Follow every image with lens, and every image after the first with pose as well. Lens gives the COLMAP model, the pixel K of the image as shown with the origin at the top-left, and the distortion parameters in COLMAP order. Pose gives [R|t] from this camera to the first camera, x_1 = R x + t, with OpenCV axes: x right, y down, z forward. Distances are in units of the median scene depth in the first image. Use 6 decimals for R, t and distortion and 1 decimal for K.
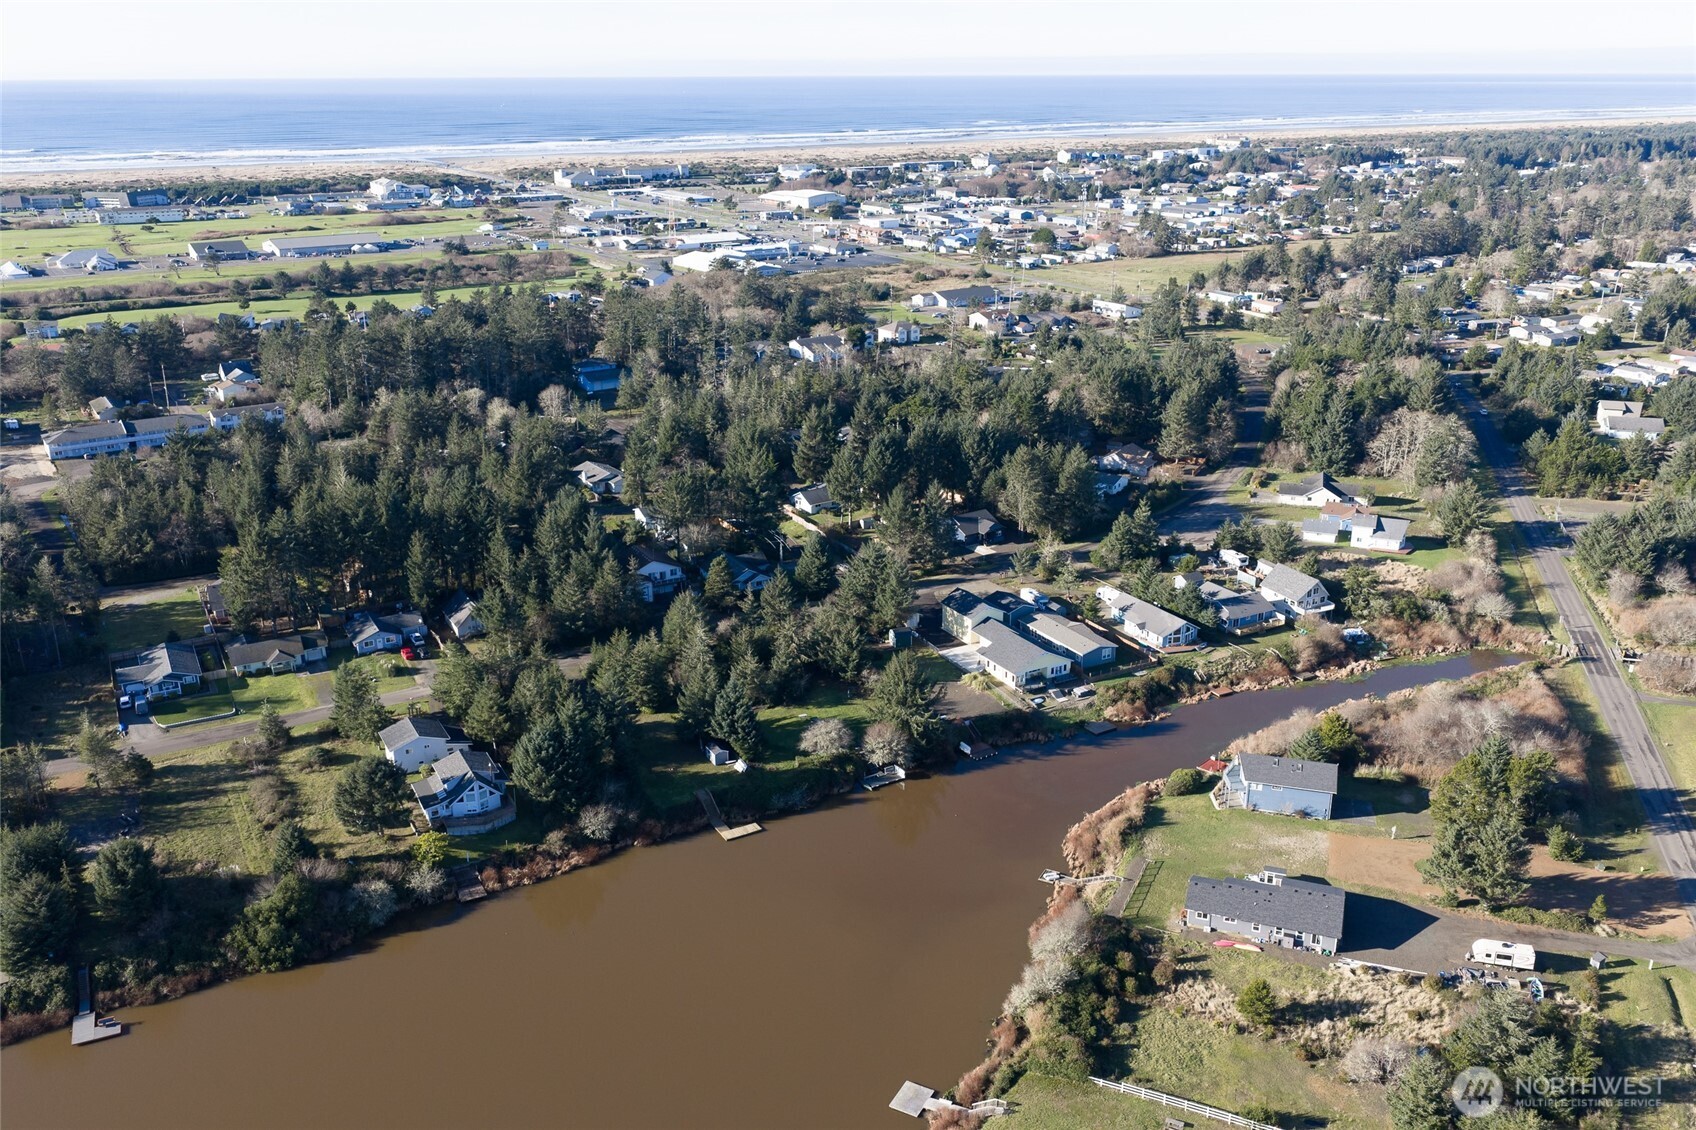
lens RADIAL K [[1389.8, 0, 848.0], [0, 1389.8, 565.0], [0, 0, 1]] dist [0.012658, -0.019432]
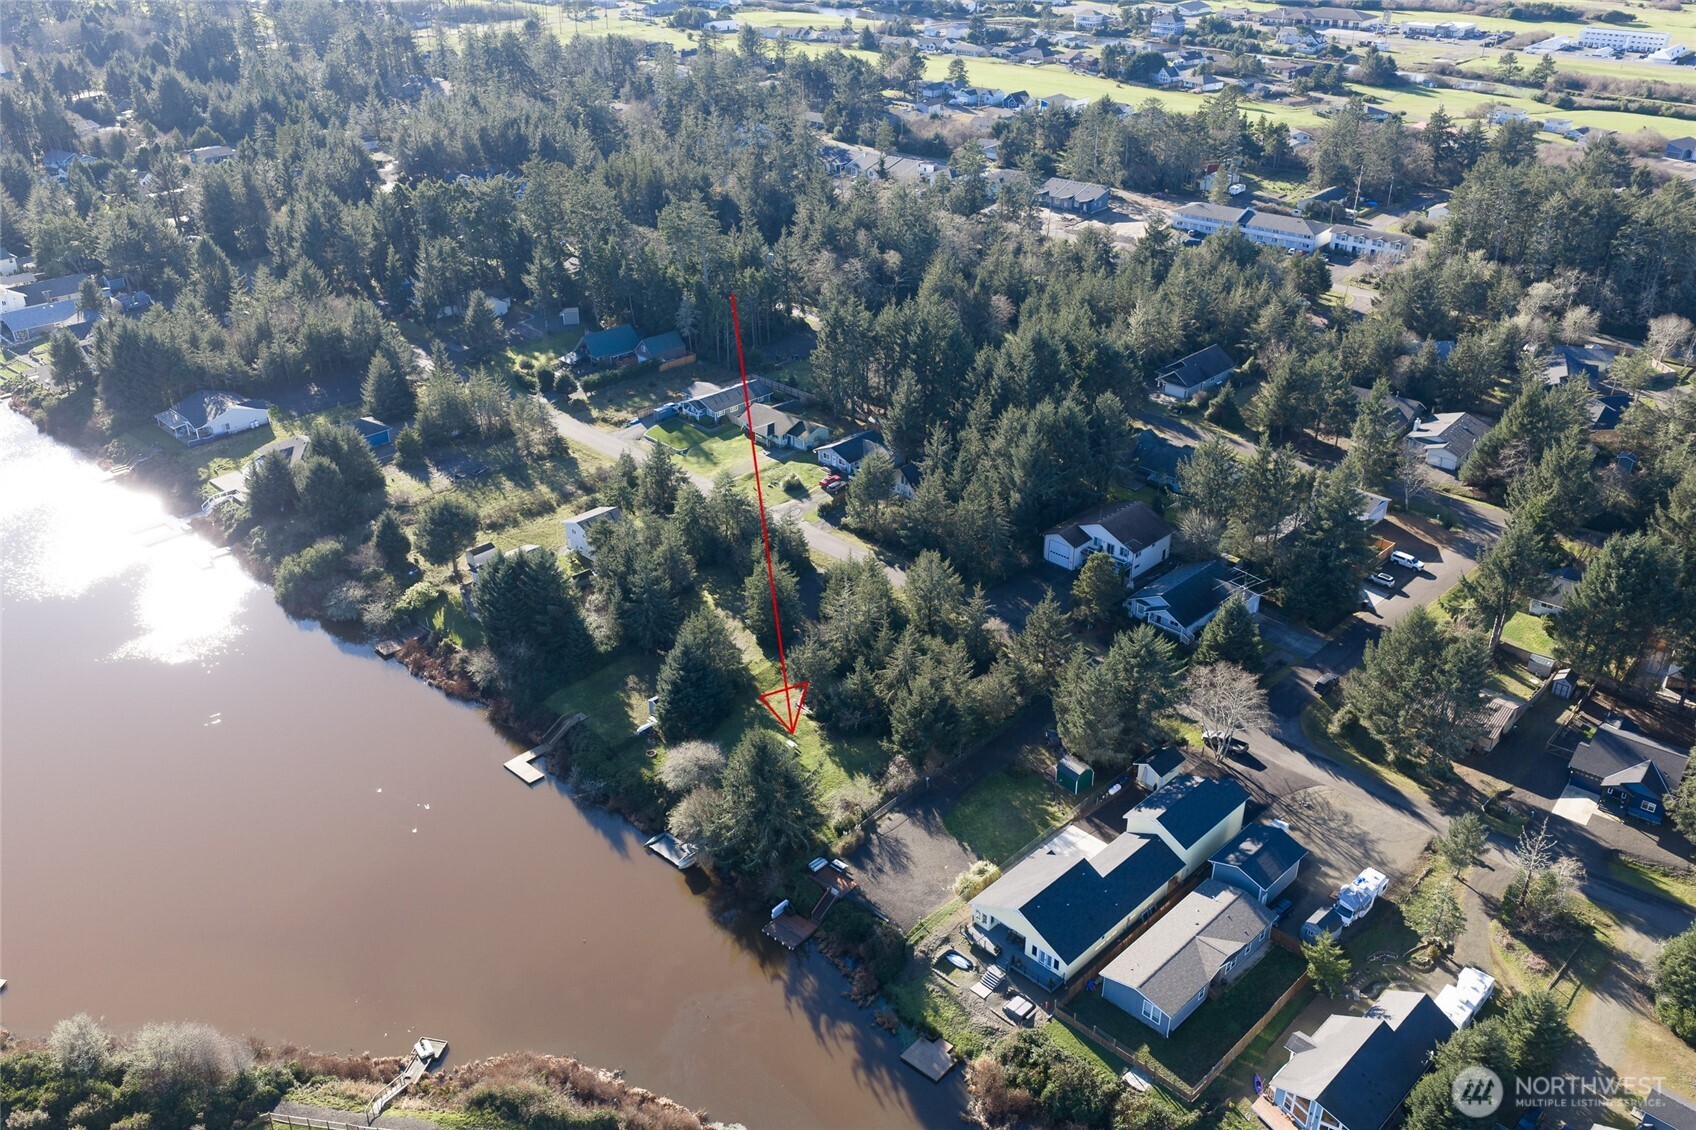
lens RADIAL K [[1389.8, 0, 848.0], [0, 1389.8, 565.0], [0, 0, 1]] dist [0.012658, -0.019432]
pose [[0.281430, 0.453956, -0.845412, 0.504558], [-0.324590, 0.874122, 0.361320, -0.228299], [0.903016, 0.172726, 0.393354, 0.643068]]
